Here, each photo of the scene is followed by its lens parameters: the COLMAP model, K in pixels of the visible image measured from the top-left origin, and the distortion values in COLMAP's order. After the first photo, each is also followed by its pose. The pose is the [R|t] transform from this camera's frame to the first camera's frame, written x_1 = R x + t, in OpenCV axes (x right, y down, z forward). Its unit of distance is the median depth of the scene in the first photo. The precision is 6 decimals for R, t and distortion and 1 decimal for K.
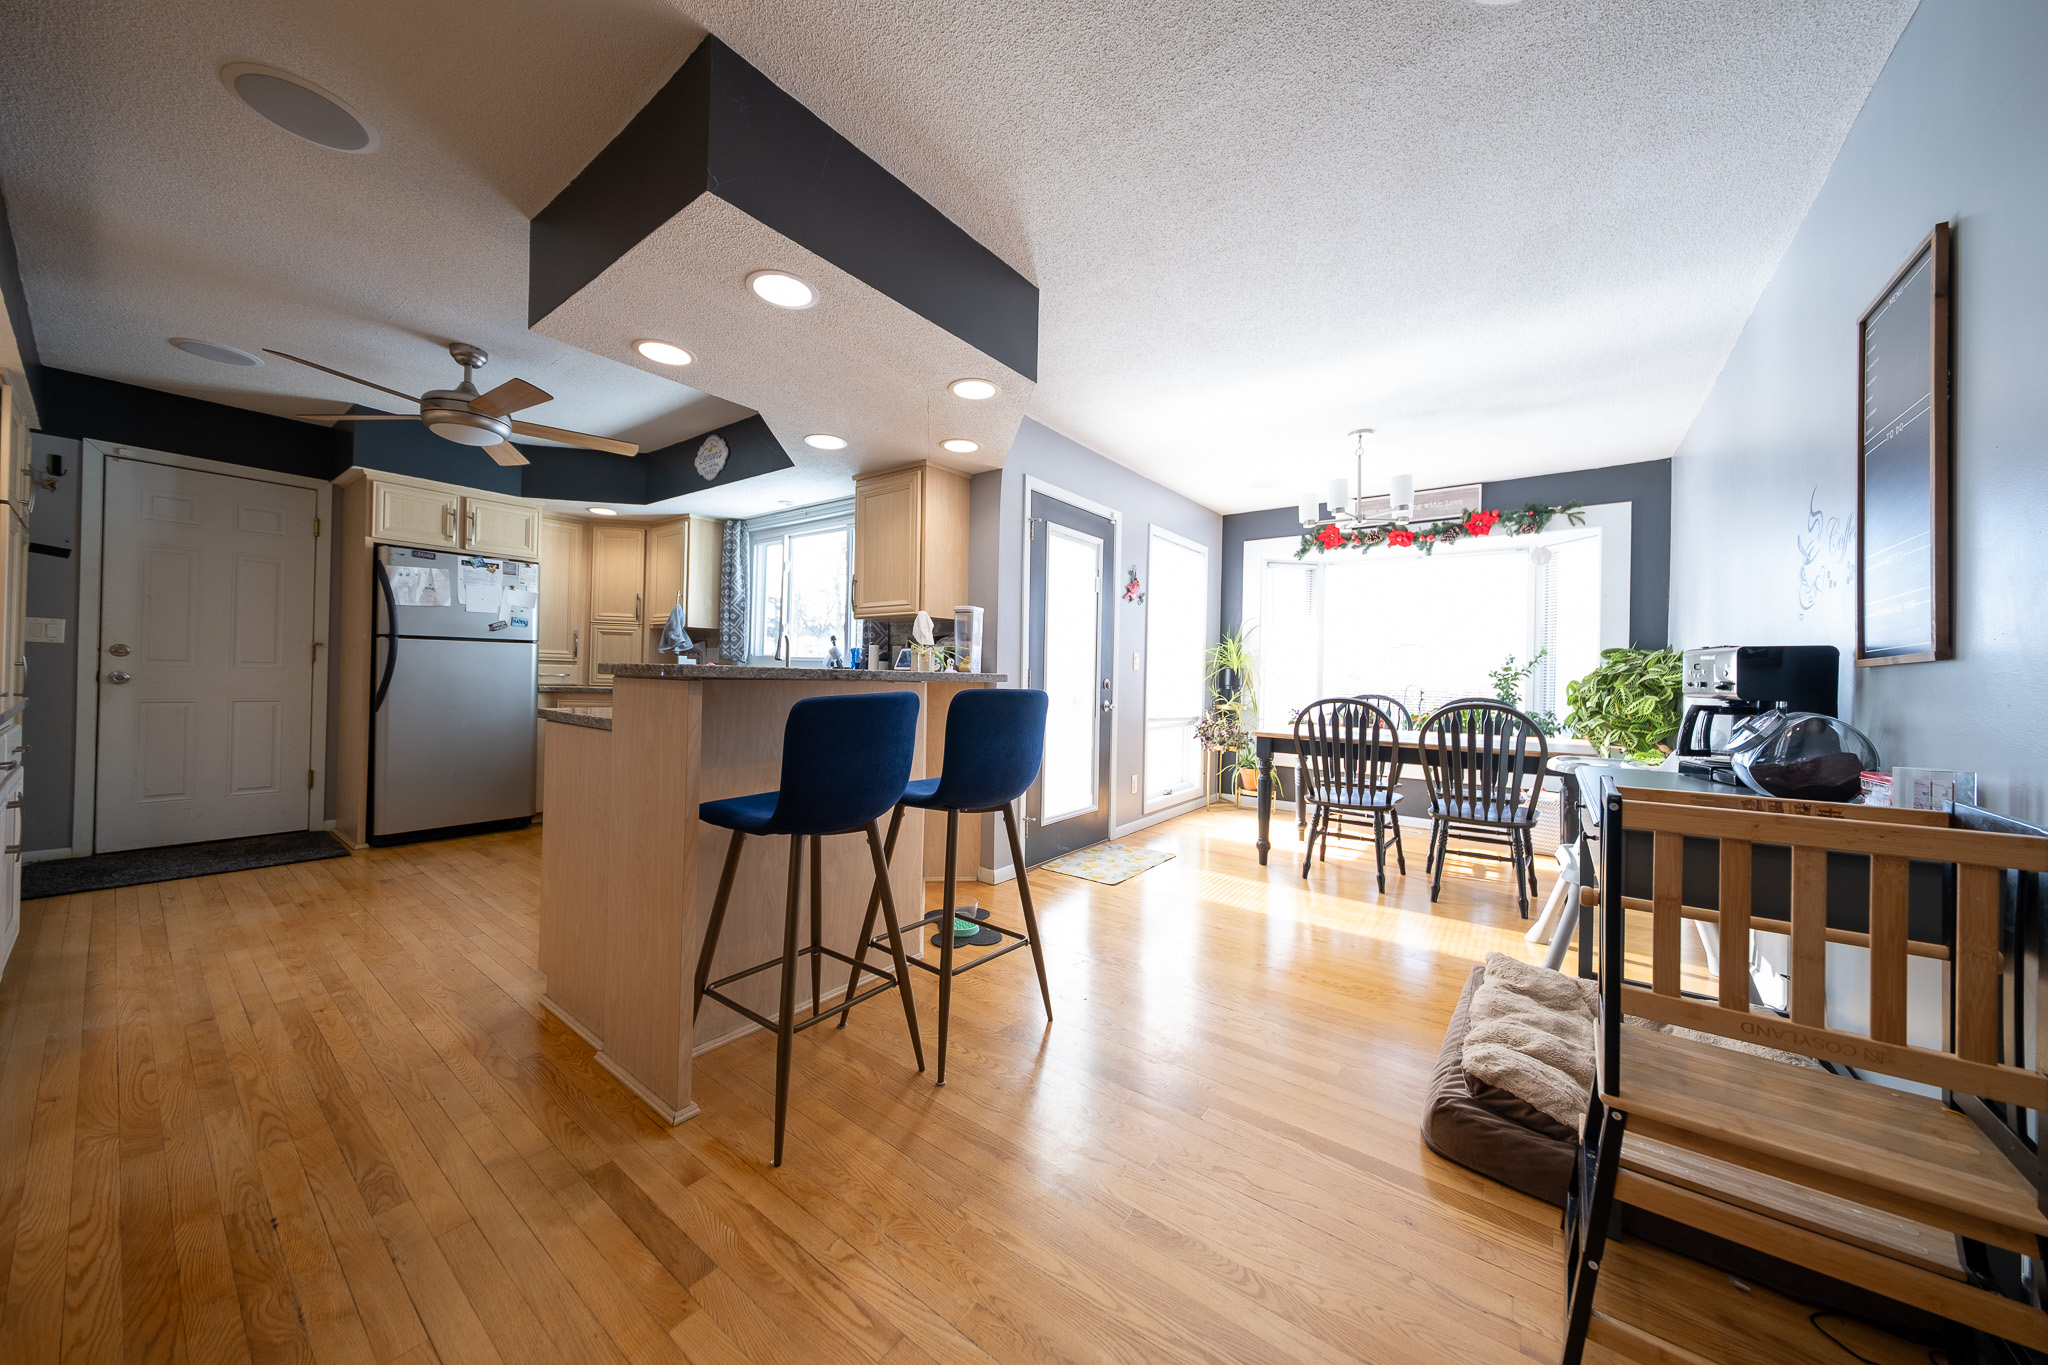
lens RADIAL K [[684.8, 0, 1020.5], [0, 684.8, 679.4], [0, 0, 1]] dist [0.014305, -0.005507]
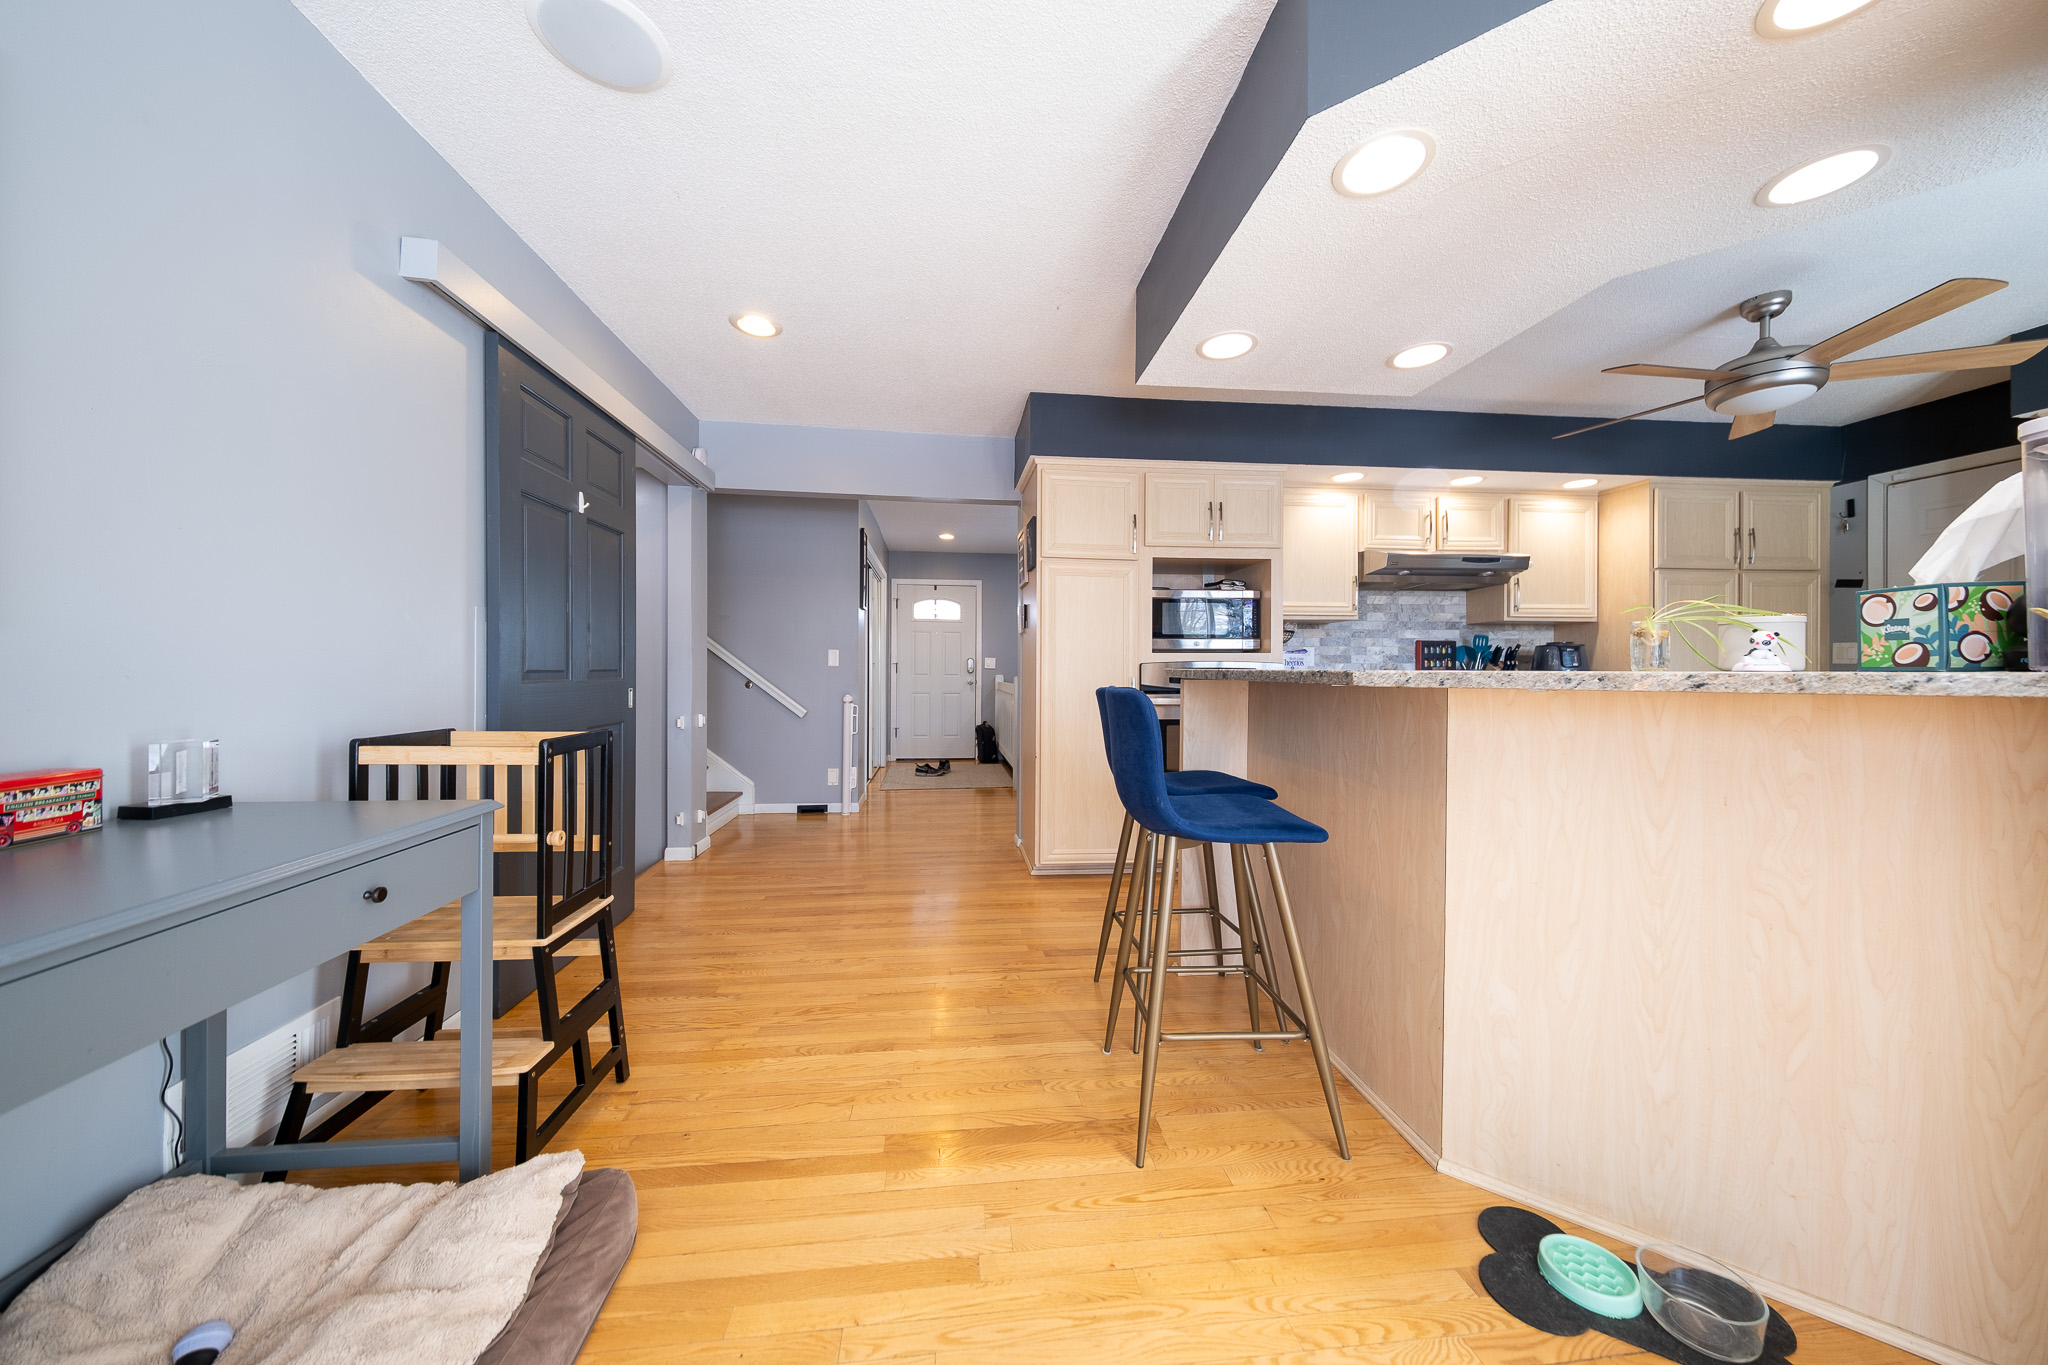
lens RADIAL K [[684.8, 0, 1020.5], [0, 684.8, 679.4], [0, 0, 1]] dist [0.014305, -0.005507]
pose [[-0.730910, -0.019242, -0.682202, 0.432613], [-0.014339, 0.999815, -0.012839, 0.009259], [0.682323, 0.000398, -0.731051, 1.006512]]
